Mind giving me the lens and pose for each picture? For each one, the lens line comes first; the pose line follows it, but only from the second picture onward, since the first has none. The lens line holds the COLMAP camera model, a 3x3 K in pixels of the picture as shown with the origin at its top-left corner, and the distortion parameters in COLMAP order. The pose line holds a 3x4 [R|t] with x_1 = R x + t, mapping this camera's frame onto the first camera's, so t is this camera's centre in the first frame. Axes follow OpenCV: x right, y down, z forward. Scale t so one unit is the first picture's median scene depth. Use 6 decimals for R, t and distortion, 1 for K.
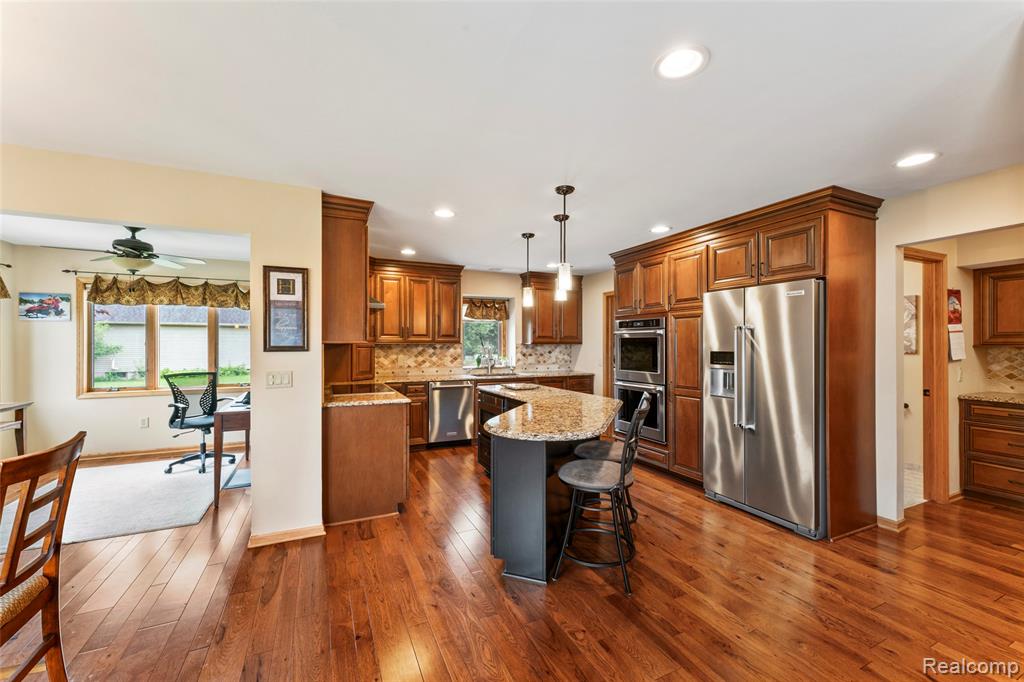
lens RADIAL K [[413.9, 0, 508.5], [0, 413.9, 342.6], [0, 0, 1]] dist [0.000955, 0.000342]
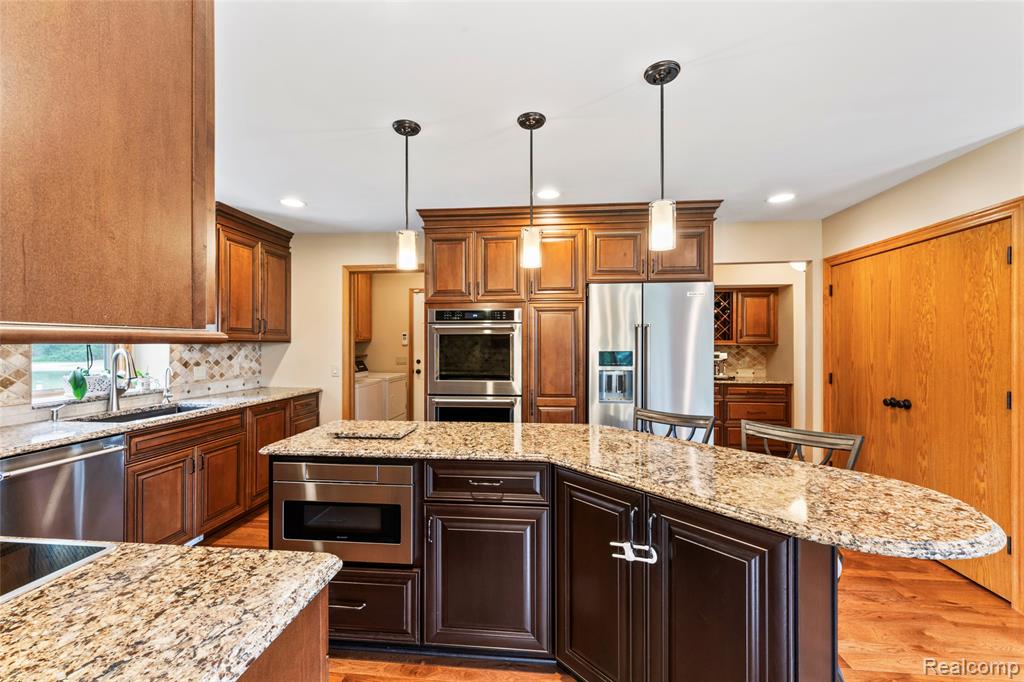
lens RADIAL K [[428.3, 0, 514.7], [0, 428.3, 342.6], [0, 0, 1]] dist [-0.002558, 0.000268]
pose [[0.506593, 0.000844, 0.862185, -0.268659], [-0.003113, 0.999995, 0.000851, 0.001569], [-0.862180, -0.003115, 0.506593, 0.495234]]
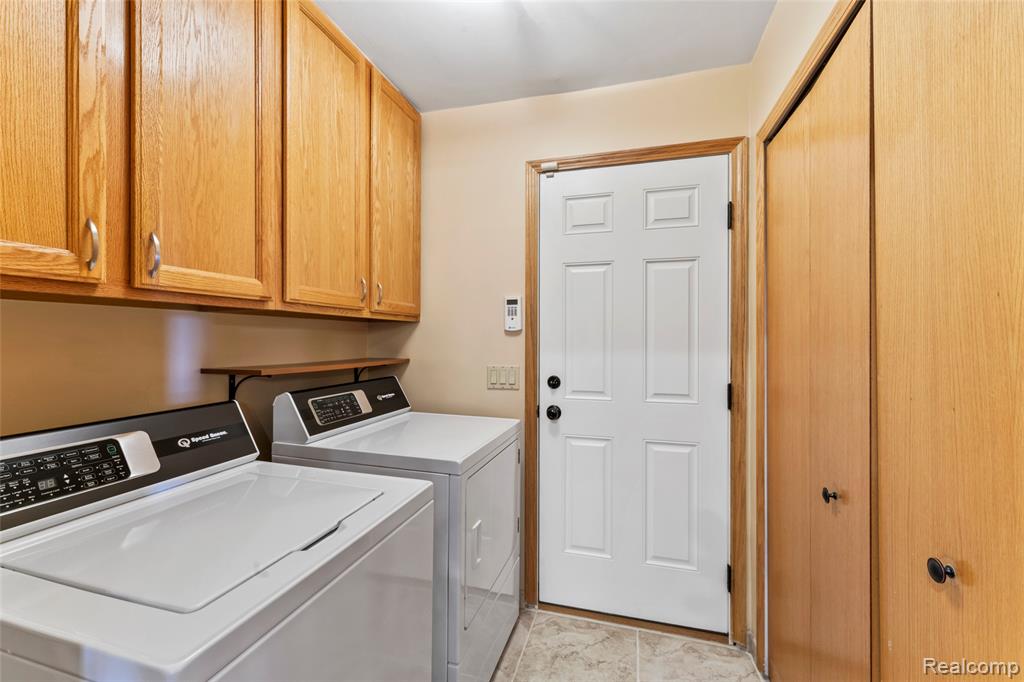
lens RADIAL K [[428.3, 0, 509.6], [0, 428.3, 338.6], [0, 0, 1]] dist [-0.002558, 0.000268]
pose [[0.653574, 0.000552, 0.756862, 0.312046], [-0.006000, 0.999972, 0.004452, 0.015408], [-0.756838, -0.007451, 0.653560, 1.117274]]
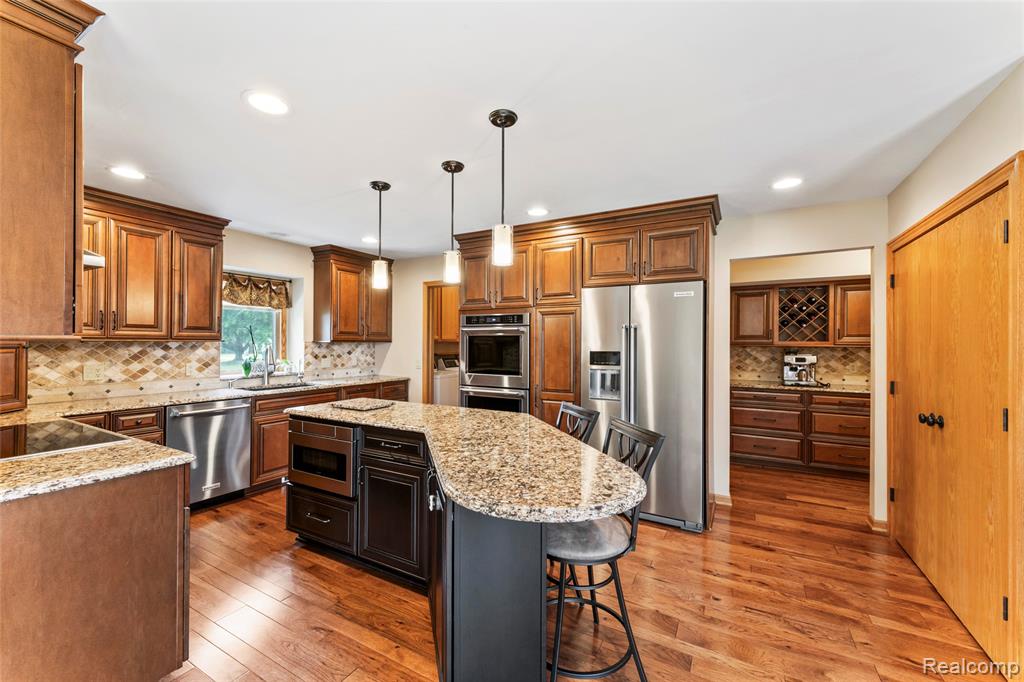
lens RADIAL K [[413.9, 0, 512.6], [0, 413.9, 341.1], [0, 0, 1]] dist [0.000955, 0.000342]
pose [[0.810902, 0.005708, 0.585155, -0.142215], [-0.006459, 0.999979, -0.000803, -0.000065], [-0.585147, -0.003129, 0.810921, 0.245233]]
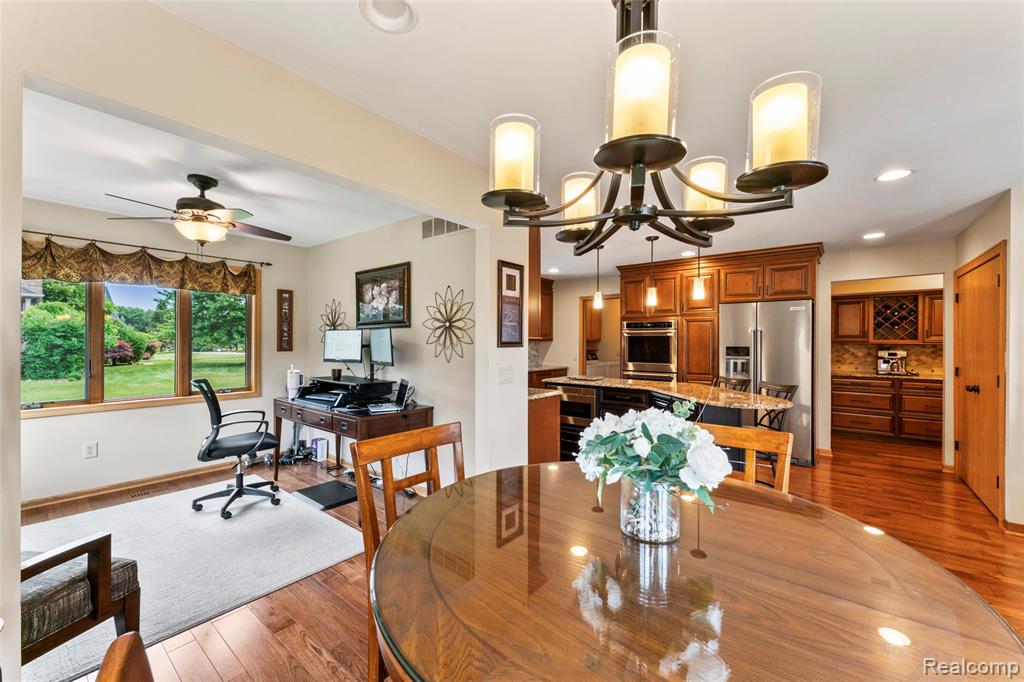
lens RADIAL K [[413.9, 0, 512.0], [0, 413.9, 340.8], [0, 0, 1]] dist [0.000955, 0.000342]
pose [[0.896039, 0.004371, 0.443953, -0.543674], [-0.005398, 0.999985, 0.001048, 0.002788], [-0.443942, -0.003335, 0.896050, 0.055972]]
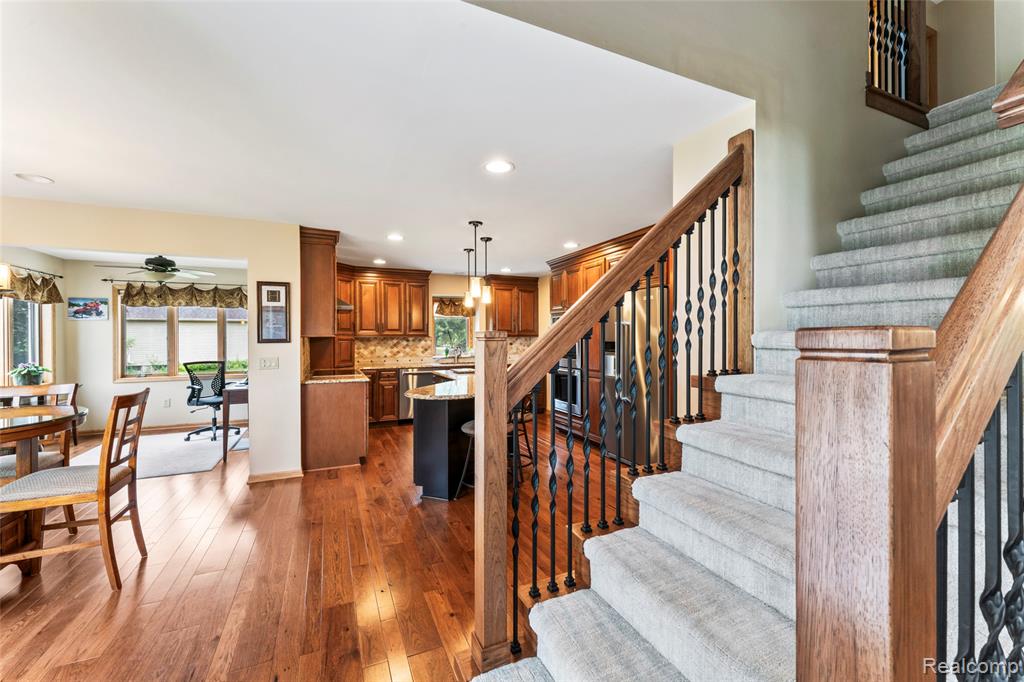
lens RADIAL K [[413.9, 0, 508.9], [0, 413.9, 335.2], [0, 0, 1]] dist [0.000955, 0.000342]
pose [[0.999869, -0.005754, -0.015123, 0.148404], [0.005732, 0.999983, -0.001464, 0.001113], [0.015132, 0.001377, 0.999885, -0.204306]]
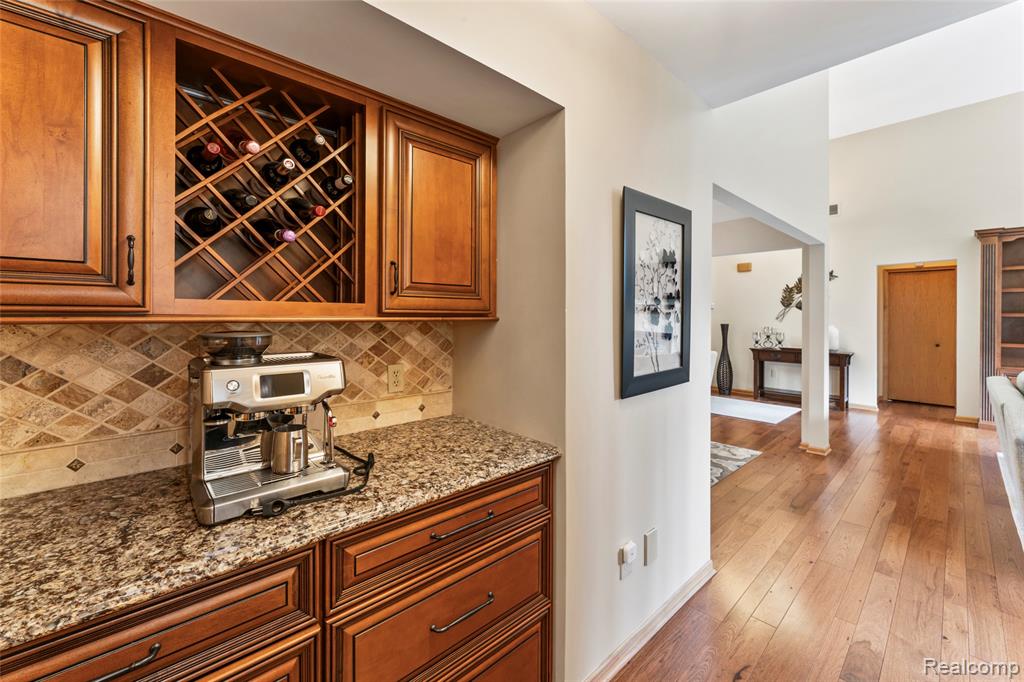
lens RADIAL K [[413.9, 0, 506.7], [0, 413.9, 315.4], [0, 0, 1]] dist [0.000955, 0.000342]
pose [[-0.297902, -0.003216, 0.954591, 0.654548], [-0.007233, 0.999973, 0.001111, 0.001950], [-0.954569, -0.006574, -0.297917, 0.559124]]
